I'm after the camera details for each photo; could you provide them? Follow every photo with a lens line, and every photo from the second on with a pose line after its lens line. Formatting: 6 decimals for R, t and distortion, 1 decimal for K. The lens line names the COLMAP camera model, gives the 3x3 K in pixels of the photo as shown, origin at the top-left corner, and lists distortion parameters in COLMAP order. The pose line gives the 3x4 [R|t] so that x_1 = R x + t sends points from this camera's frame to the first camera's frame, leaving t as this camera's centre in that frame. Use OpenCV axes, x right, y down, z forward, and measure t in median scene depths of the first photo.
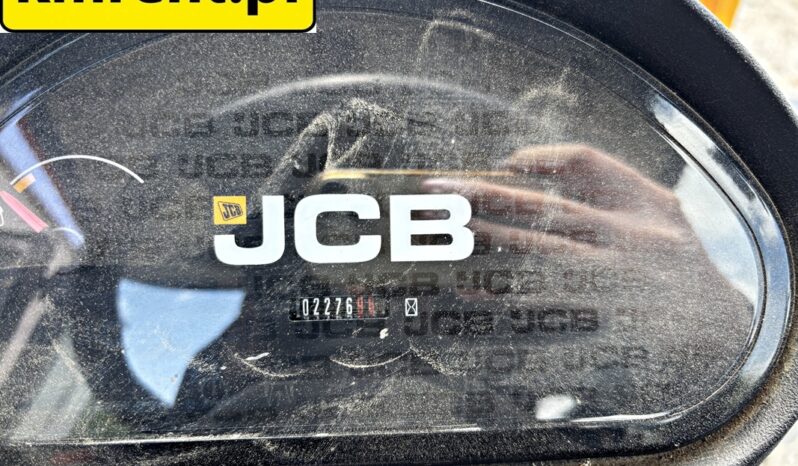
lens RADIAL K [[606.0, 0, 406.9], [0, 606.0, 229.0], [0, 0, 1]] dist [0.047760, -0.061492]
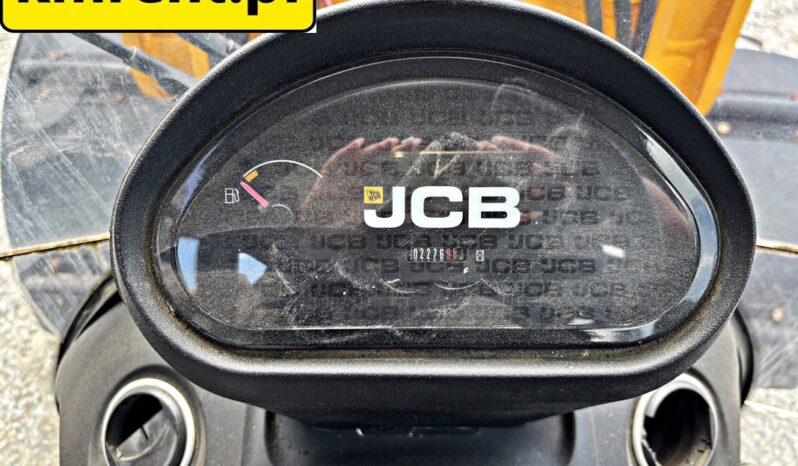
lens RADIAL K [[606.0, 0, 399.2], [0, 606.0, 231.4], [0, 0, 1]] dist [0.047760, -0.061492]
pose [[0.998722, 0.023092, -0.044960, -0.144661], [-0.018990, 0.995795, 0.089619, -0.082410], [0.046841, -0.088651, 0.994961, -0.663046]]
